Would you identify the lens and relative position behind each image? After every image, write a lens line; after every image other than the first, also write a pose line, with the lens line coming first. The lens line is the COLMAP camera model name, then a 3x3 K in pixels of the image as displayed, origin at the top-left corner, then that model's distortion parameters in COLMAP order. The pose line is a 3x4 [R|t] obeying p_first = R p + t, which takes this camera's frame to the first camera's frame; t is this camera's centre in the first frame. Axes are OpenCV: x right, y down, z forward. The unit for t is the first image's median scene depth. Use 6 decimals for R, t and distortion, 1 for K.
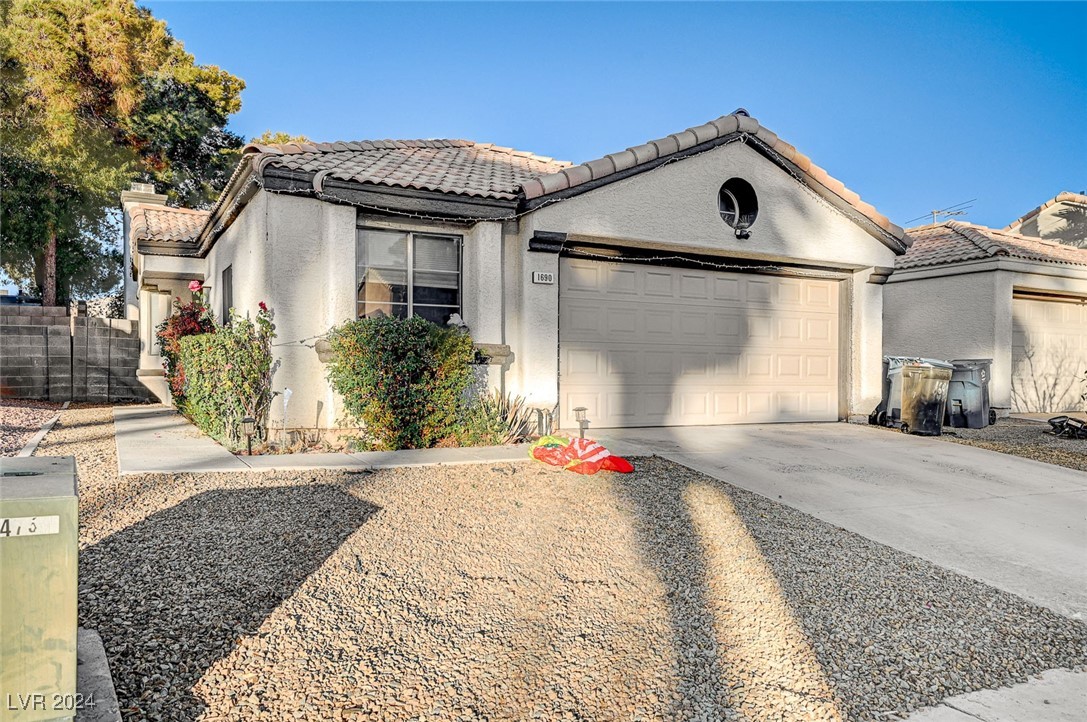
lens RADIAL K [[788.7, 0, 542.0], [0, 788.7, 368.9], [0, 0, 1]] dist [0.011980, 0.000130]
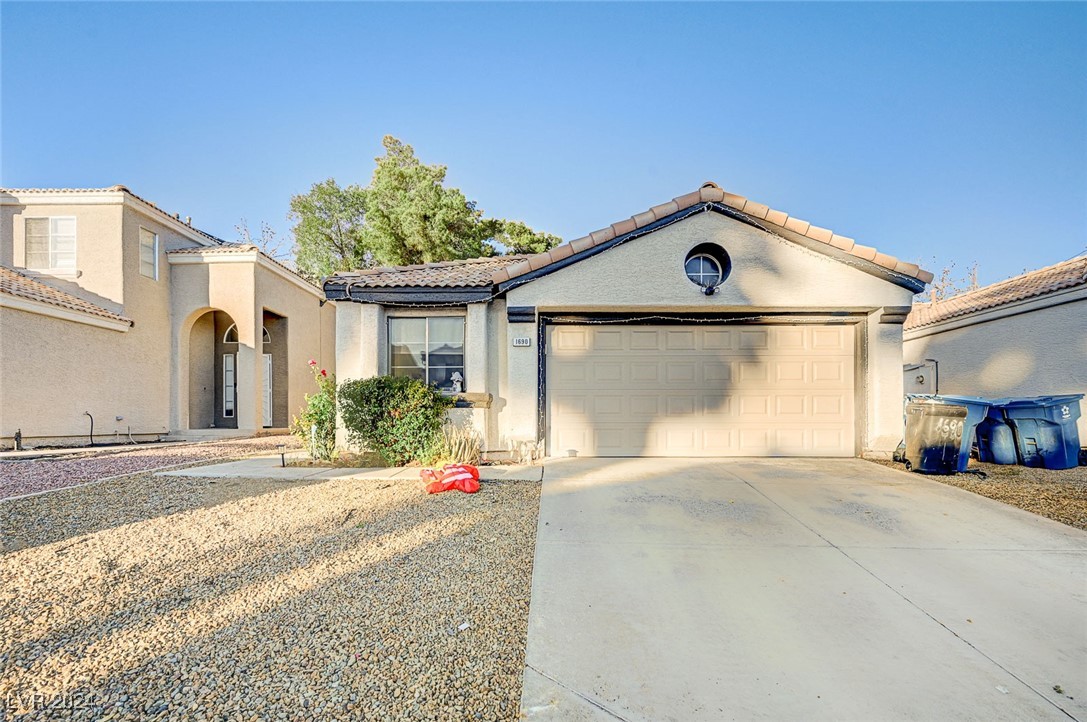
lens RADIAL K [[508.7, 0, 540.9], [0, 508.7, 409.9], [0, 0, 1]] dist [0.004501, -0.000561]
pose [[0.881331, -0.012653, -0.472330, 0.384191], [0.011019, 0.999920, -0.006227, 0.003746], [0.472371, 0.000284, 0.881400, 0.233926]]
